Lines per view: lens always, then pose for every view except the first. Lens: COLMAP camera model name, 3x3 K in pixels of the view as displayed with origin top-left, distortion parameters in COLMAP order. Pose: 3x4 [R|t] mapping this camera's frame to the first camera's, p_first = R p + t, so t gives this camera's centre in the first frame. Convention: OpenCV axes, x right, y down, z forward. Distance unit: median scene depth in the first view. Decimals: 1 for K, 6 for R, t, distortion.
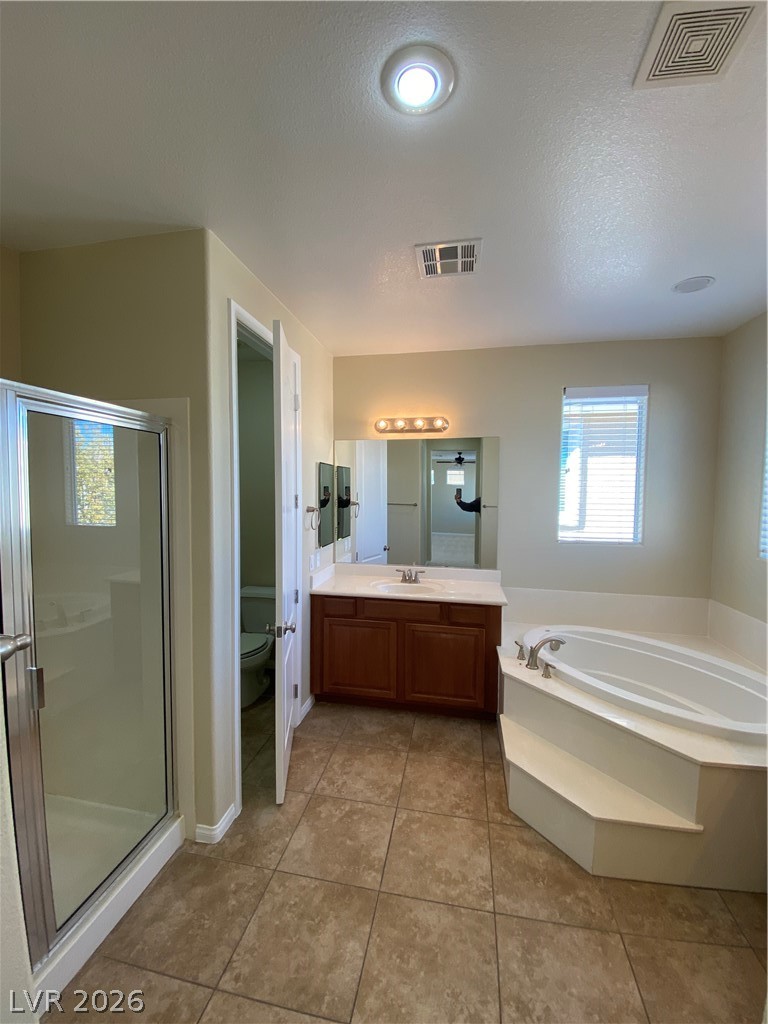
lens RADIAL K [[413.8, 0, 380.1], [0, 413.8, 509.7], [0, 0, 1]] dist [0.014960, -0.017911]
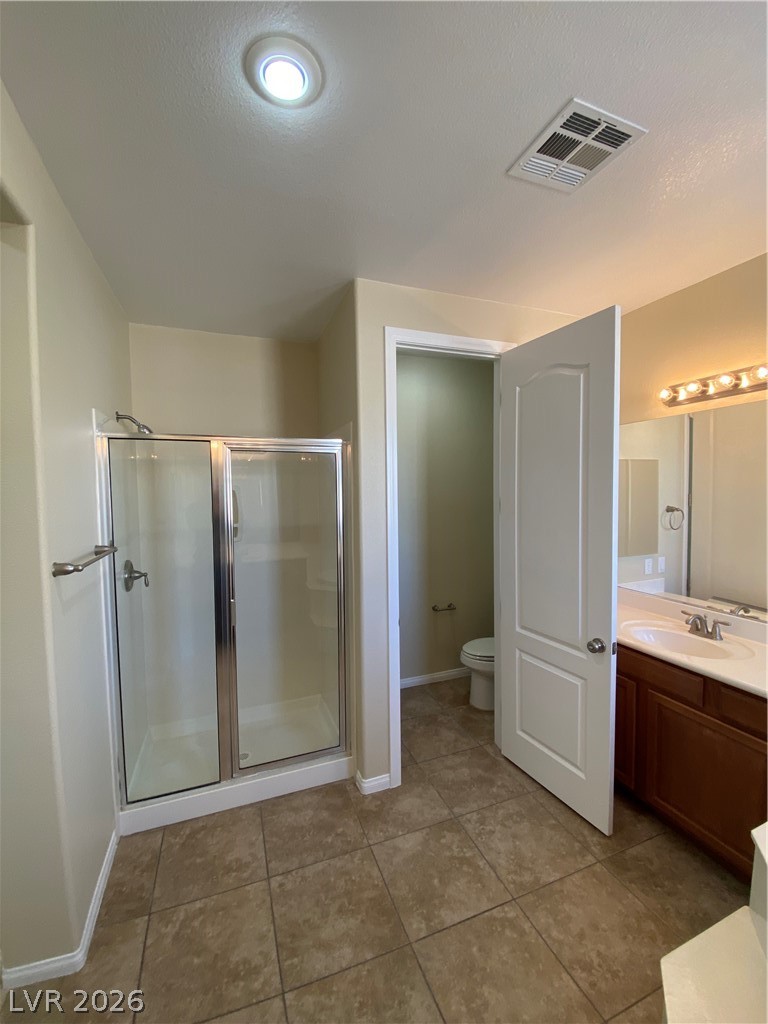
lens RADIAL K [[413.8, 0, 380.1], [0, 413.8, 509.7], [0, 0, 1]] dist [0.014960, -0.017911]
pose [[0.525351, 0.028538, -0.850407, 0.547287], [-0.026936, 0.999494, 0.016901, -0.023070], [0.850459, 0.014028, 0.525854, 0.364572]]
